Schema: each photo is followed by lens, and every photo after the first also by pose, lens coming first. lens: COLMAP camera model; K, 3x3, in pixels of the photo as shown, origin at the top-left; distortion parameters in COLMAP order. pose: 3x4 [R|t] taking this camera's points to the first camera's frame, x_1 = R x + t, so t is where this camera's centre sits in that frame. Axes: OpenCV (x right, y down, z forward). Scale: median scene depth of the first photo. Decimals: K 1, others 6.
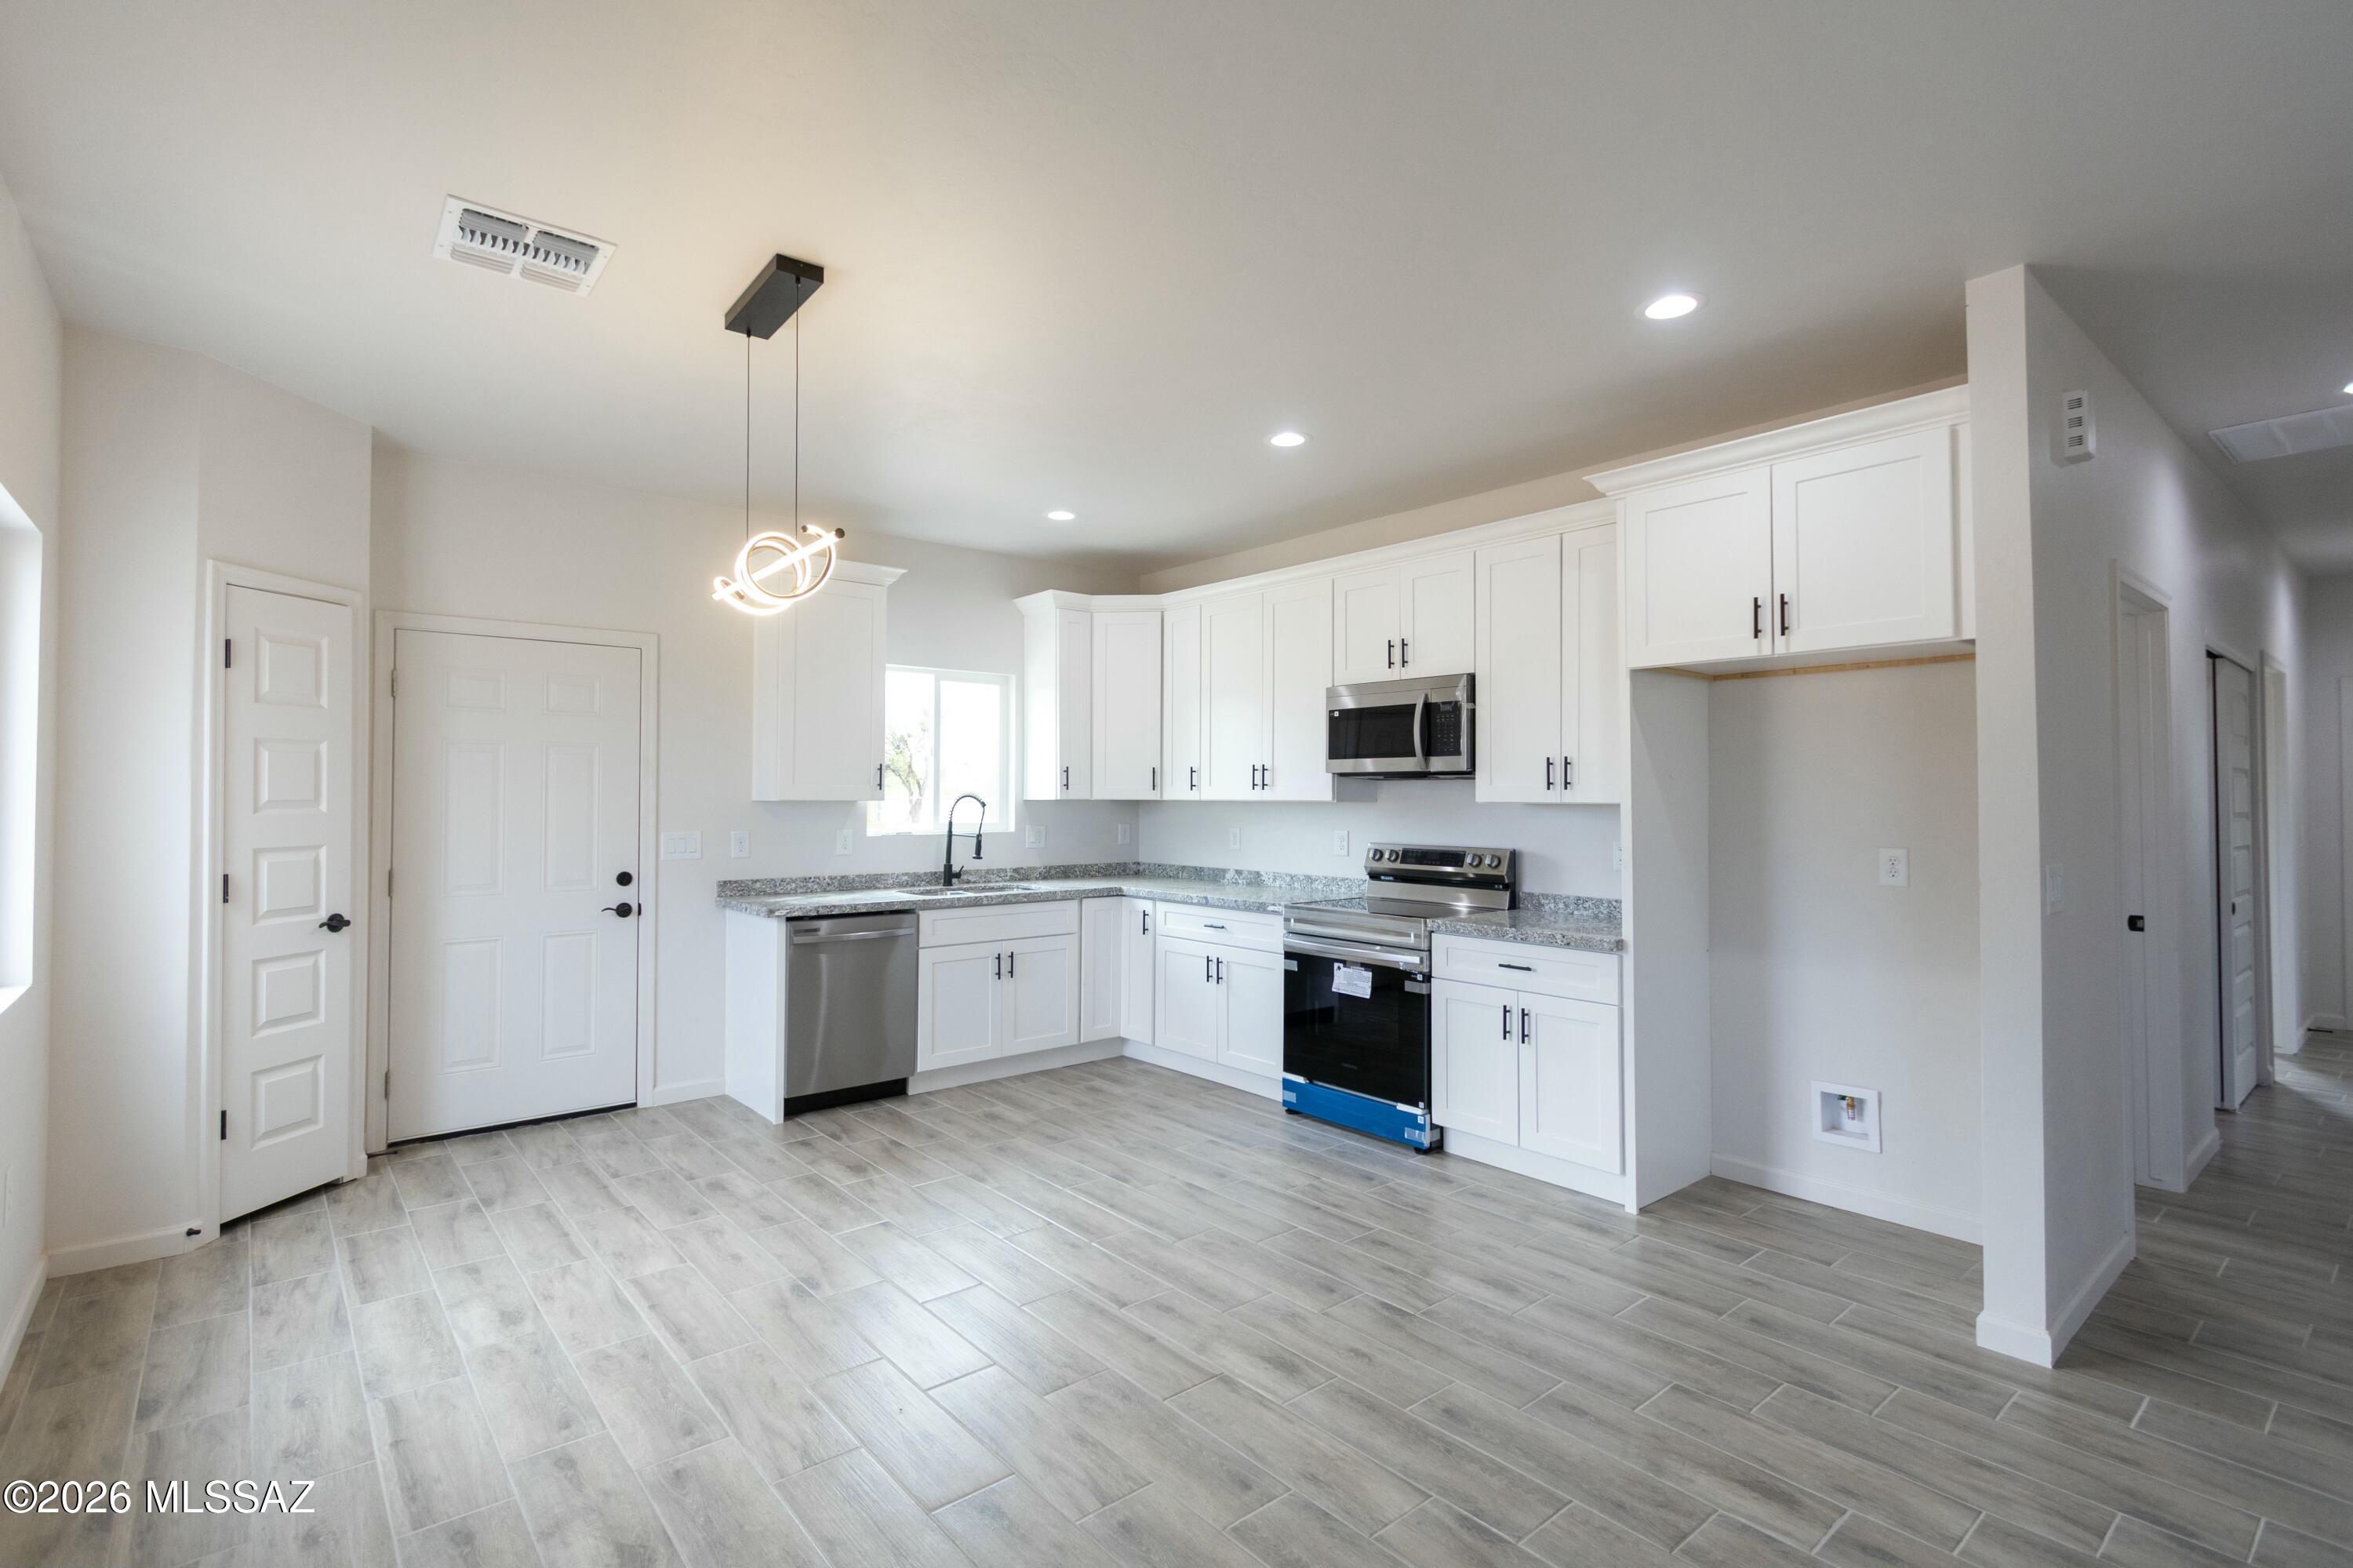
lens RADIAL K [[1093.8, 0, 1126.0], [0, 1093.8, 781.9], [0, 0, 1]] dist [0.004598, -0.001251]
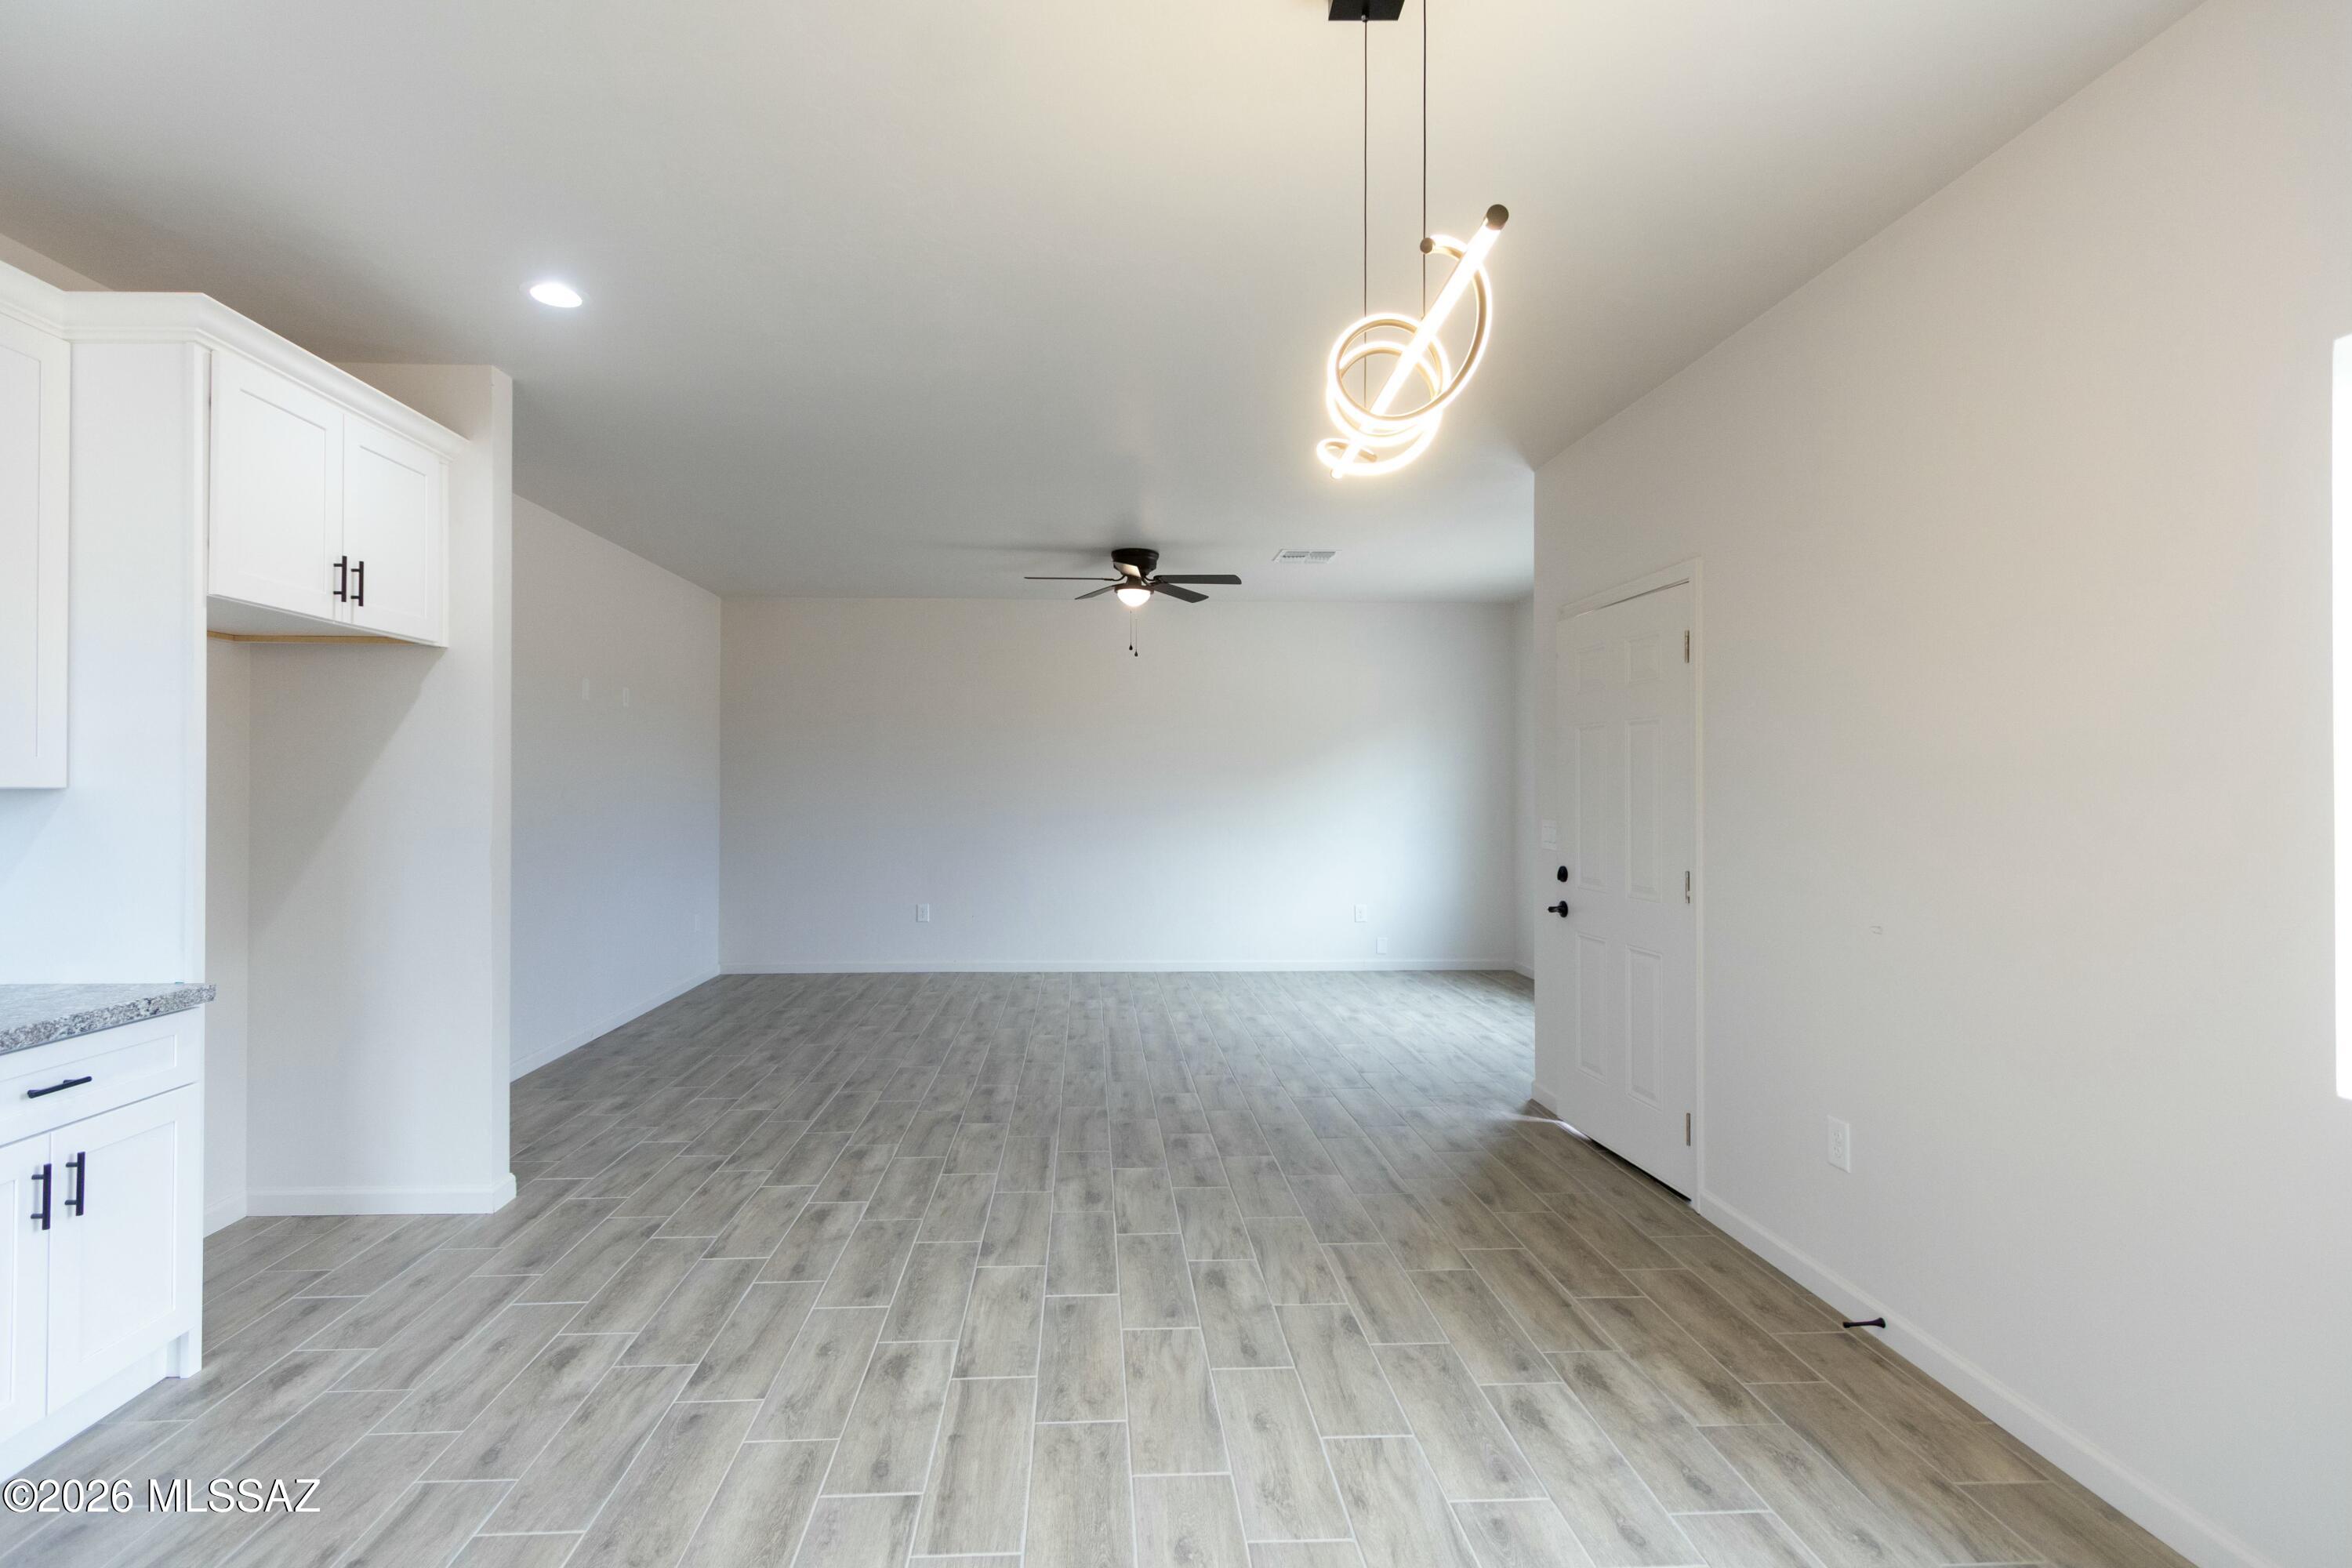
lens RADIAL K [[1093.3, 0, 1170.2], [0, 1093.3, 779.8], [0, 0, 1]] dist [0.004598, -0.001251]
pose [[-0.823270, -0.000381, 0.567649, -0.547427], [-0.011902, 0.999792, -0.016590, 0.024852], [-0.567525, -0.020414, -0.823103, 1.512051]]
